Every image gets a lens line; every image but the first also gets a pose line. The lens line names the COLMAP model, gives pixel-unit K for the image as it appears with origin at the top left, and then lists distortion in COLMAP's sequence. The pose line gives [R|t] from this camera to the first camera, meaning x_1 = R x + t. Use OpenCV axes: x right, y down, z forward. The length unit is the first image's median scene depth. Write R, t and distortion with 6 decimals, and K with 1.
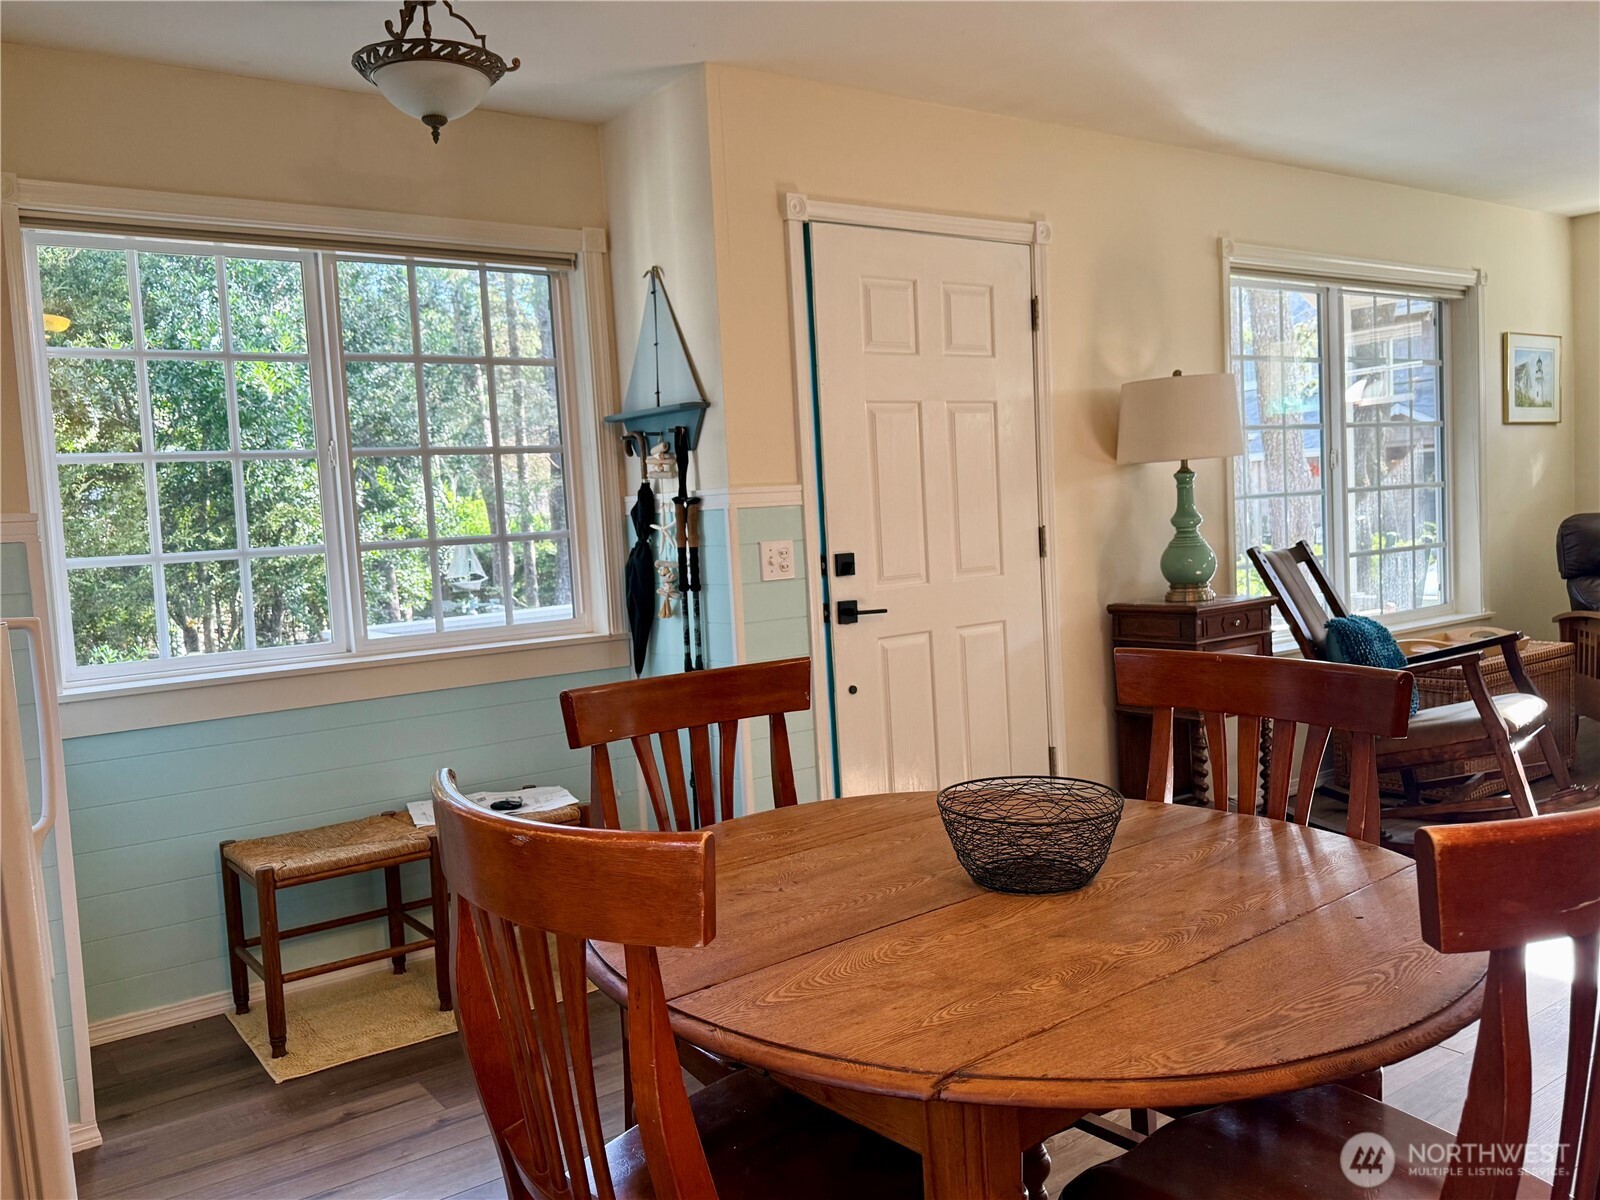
lens RADIAL K [[1267.9, 0, 788.1], [0, 1267.9, 590.1], [0, 0, 1]] dist [0.088179, -0.132681]
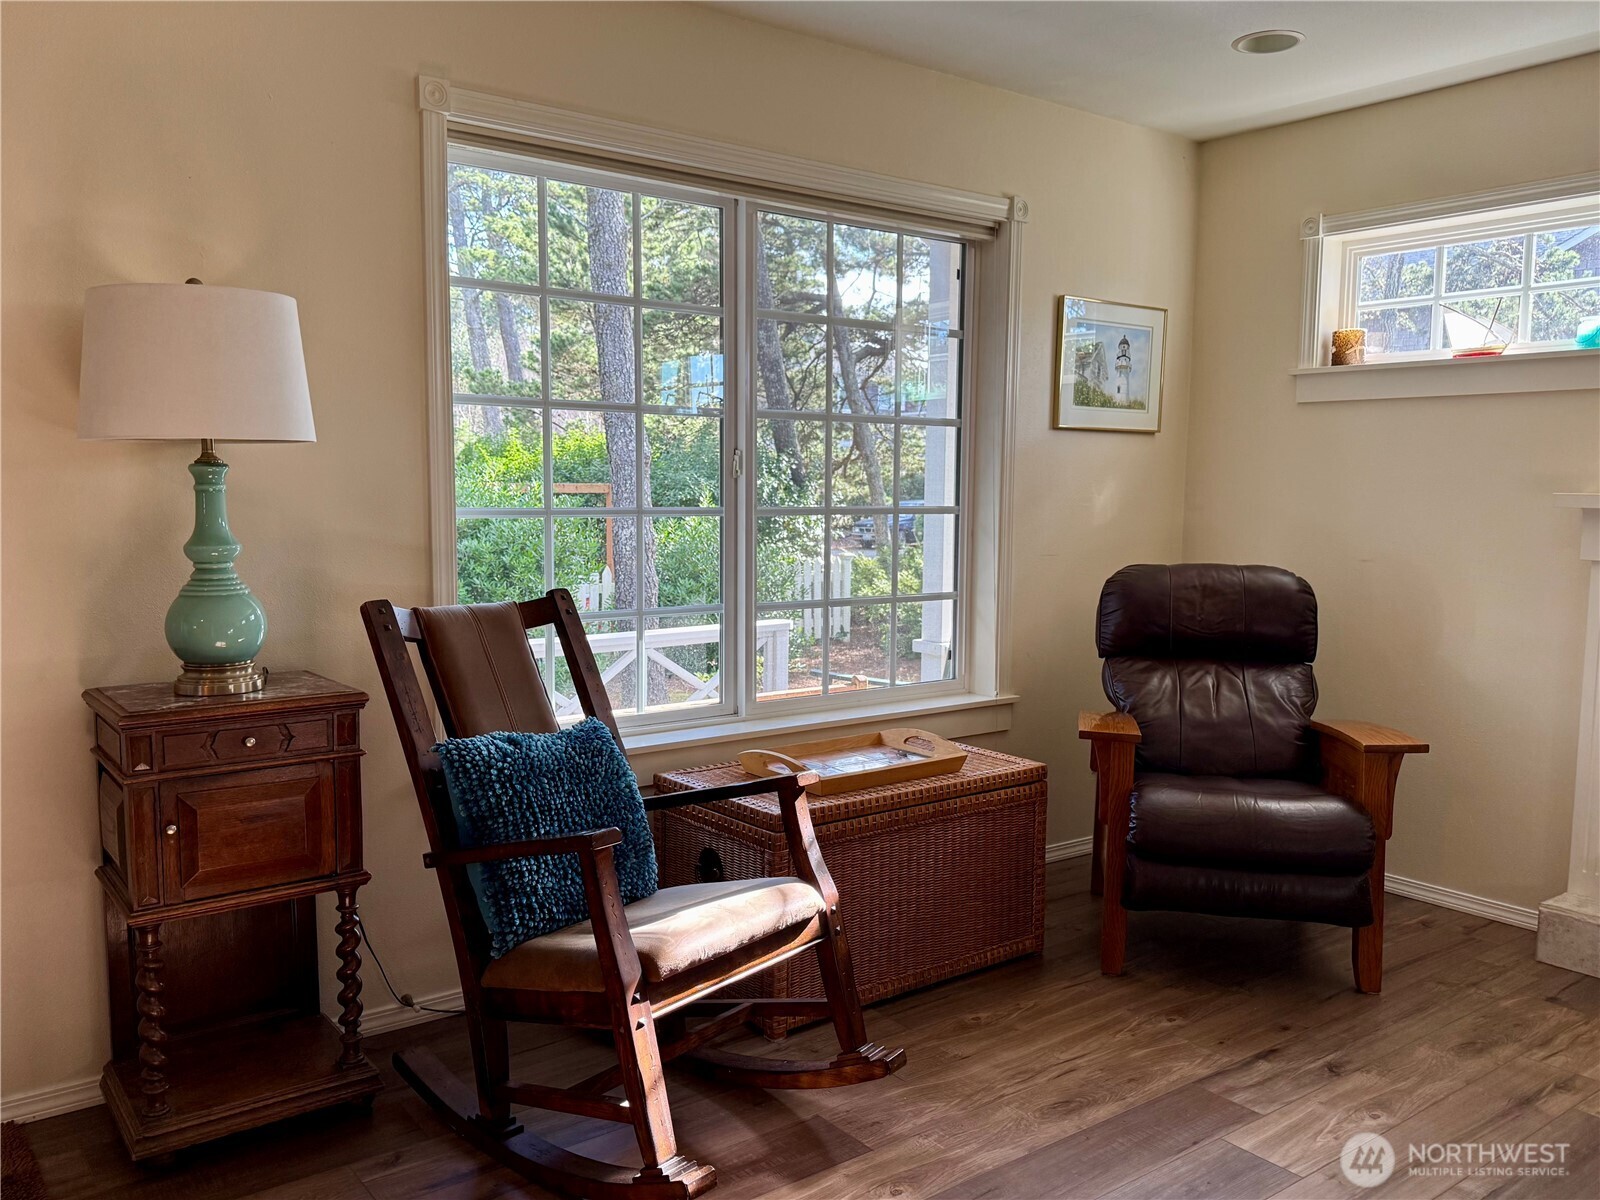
lens RADIAL K [[1267.9, 0, 797.6], [0, 1267.9, 594.0], [0, 0, 1]] dist [0.088179, -0.132681]
pose [[0.997344, 0.069752, 0.020974, 0.423206], [-0.070421, 0.996971, 0.033023, -0.054458], [-0.018607, -0.034412, 0.999234, 0.319266]]
